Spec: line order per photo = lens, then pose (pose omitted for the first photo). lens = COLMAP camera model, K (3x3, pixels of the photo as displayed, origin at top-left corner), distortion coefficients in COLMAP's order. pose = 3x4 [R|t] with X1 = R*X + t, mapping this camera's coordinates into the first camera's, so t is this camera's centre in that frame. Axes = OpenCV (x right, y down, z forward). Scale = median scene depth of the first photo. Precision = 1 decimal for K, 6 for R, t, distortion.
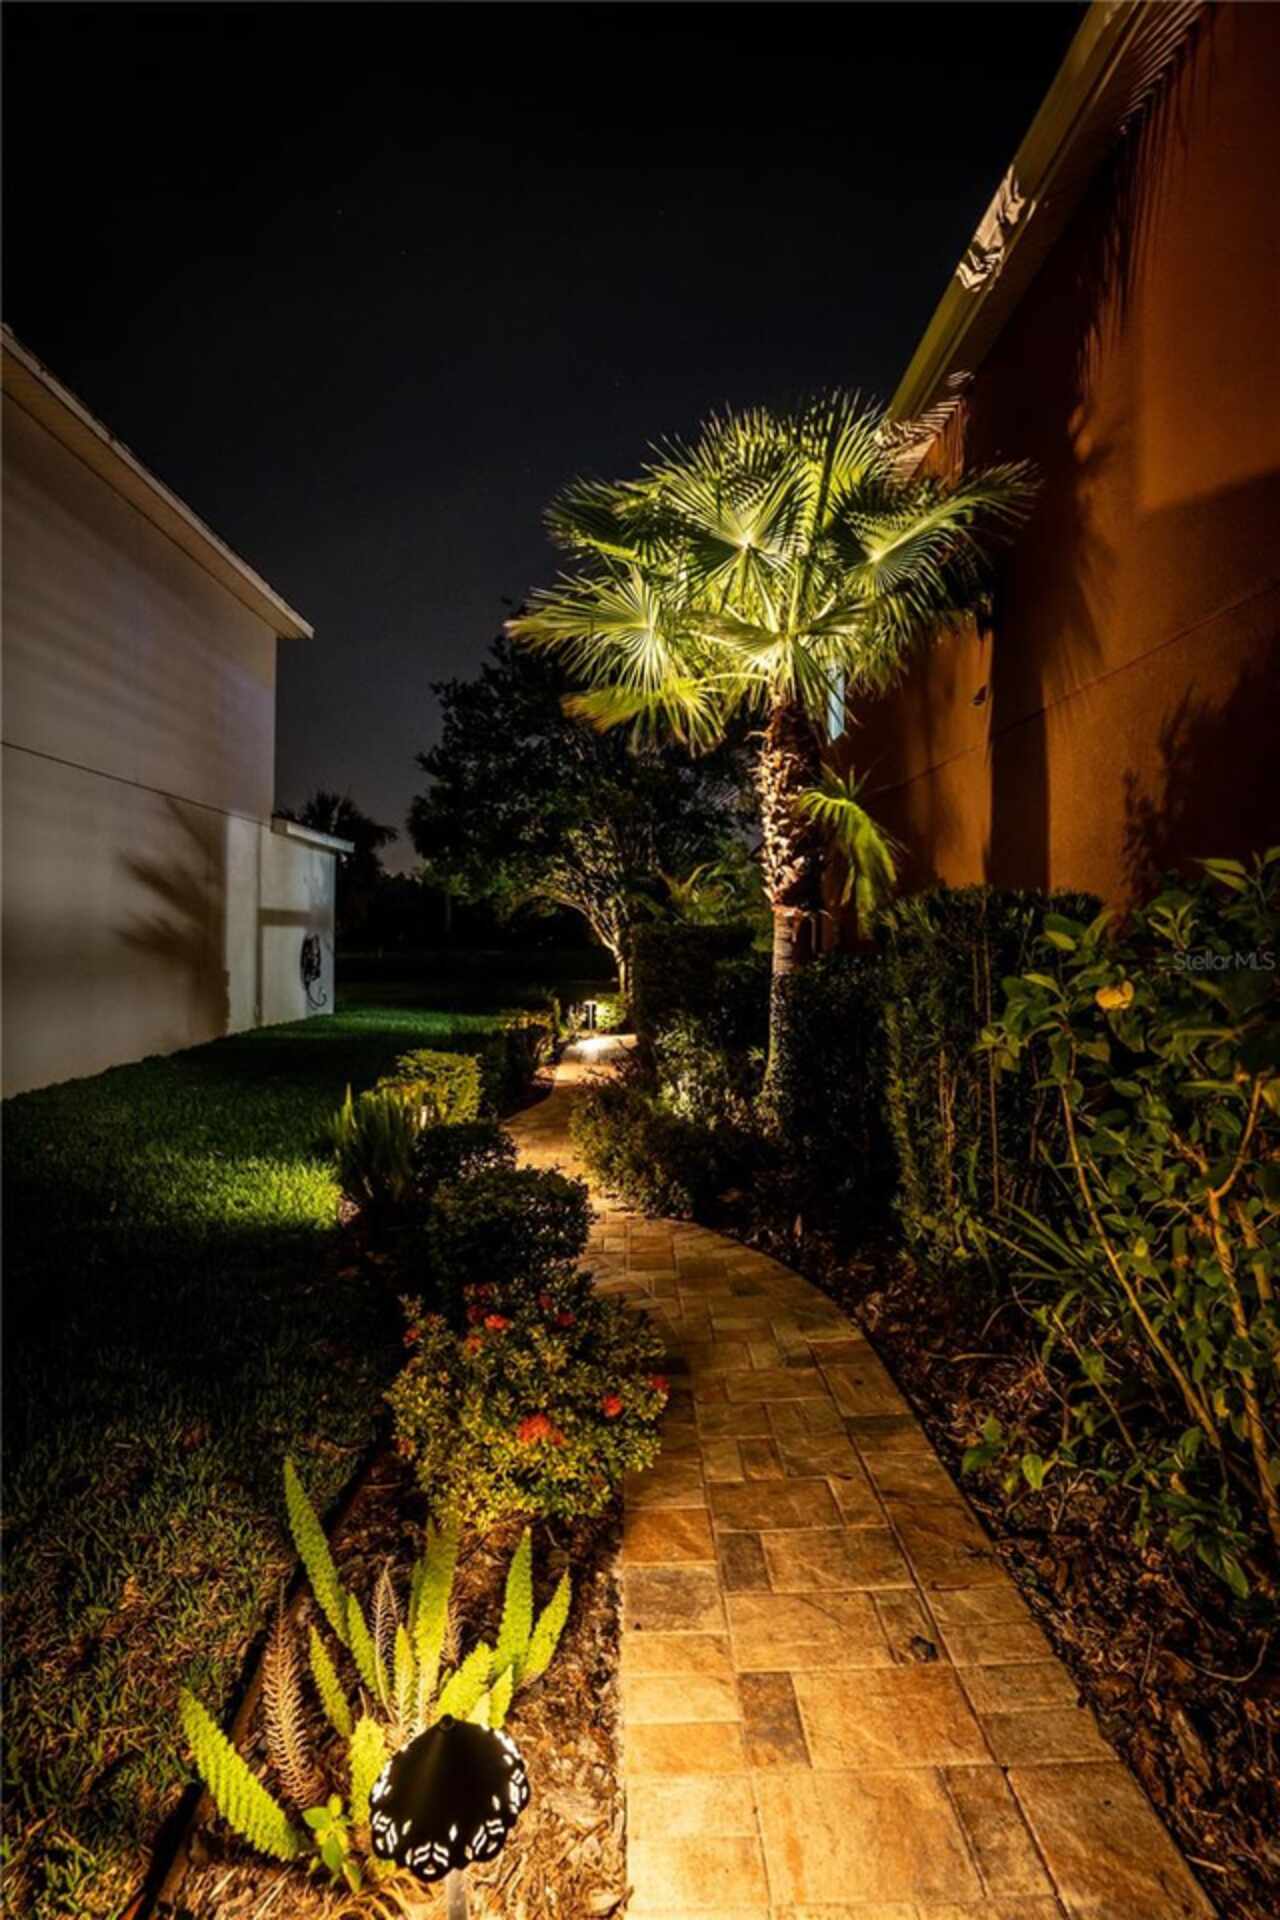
lens RADIAL K [[950.3, 0, 637.9], [0, 950.3, 932.4], [0, 0, 1]] dist [-0.024575, 0.000546]
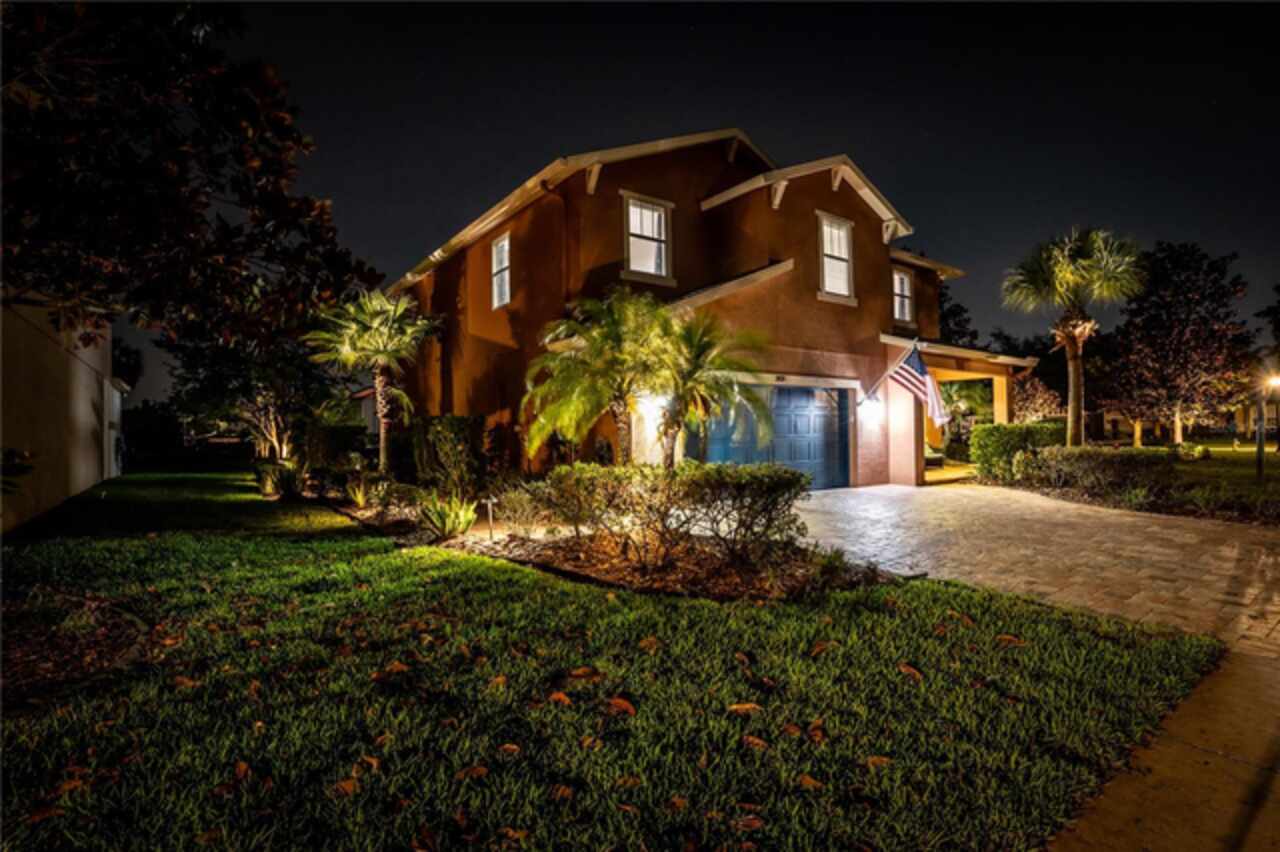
lens RADIAL K [[633.5, 0, 640.0], [0, 633.5, 426.0], [0, 0, 1]] dist [-0.024575, 0.000546]
pose [[0.822708, -0.013587, 0.568301, -0.420499], [0.021198, 0.999752, -0.006786, 0.038674], [-0.568068, 0.017630, 0.822792, -1.579723]]
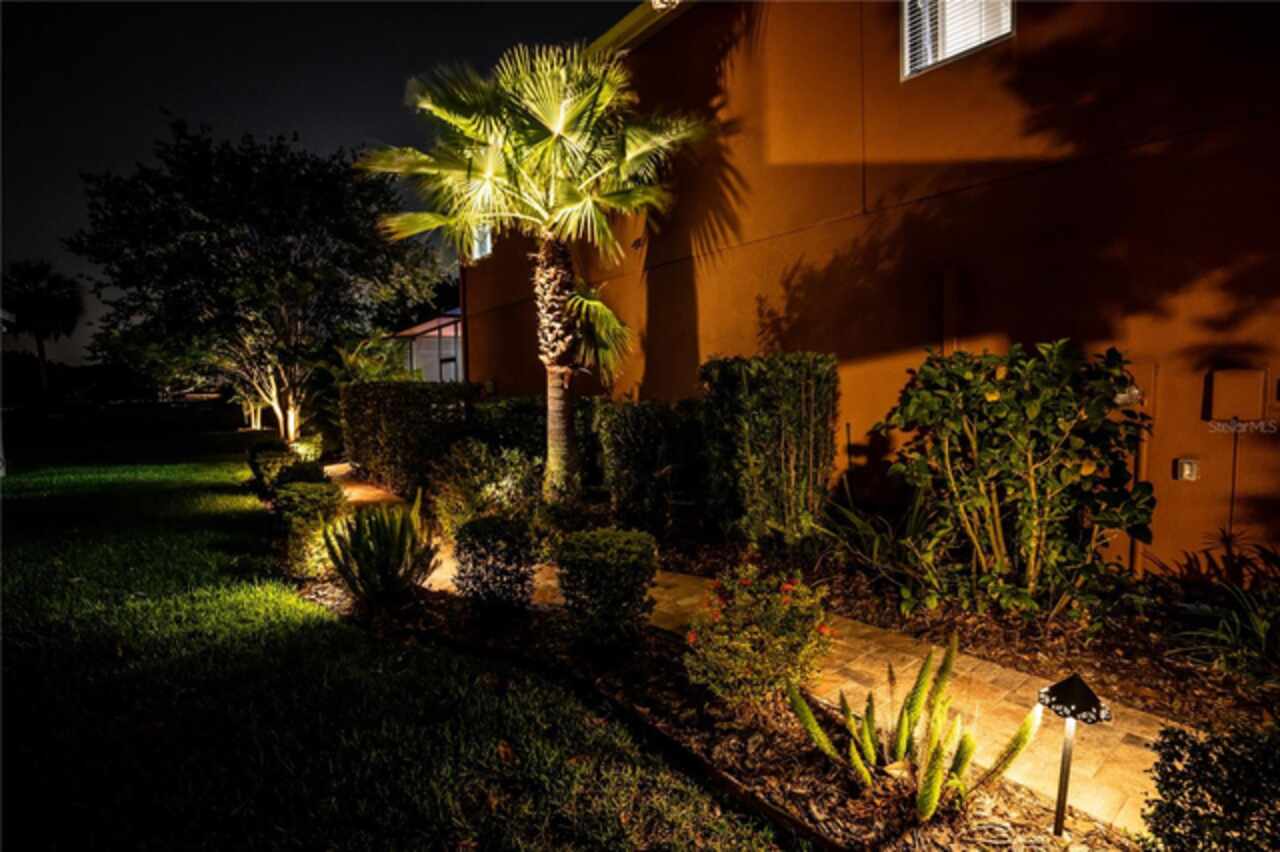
lens RADIAL K [[621.0, 0, 640.0], [0, 621.0, 426.0], [0, 0, 1]] dist [-0.027368, 0.000262]
pose [[0.803830, -0.065577, 0.591233, -0.361590], [0.028092, 0.996981, 0.072388, 0.001008], [-0.594195, -0.041578, 0.803246, 0.075319]]
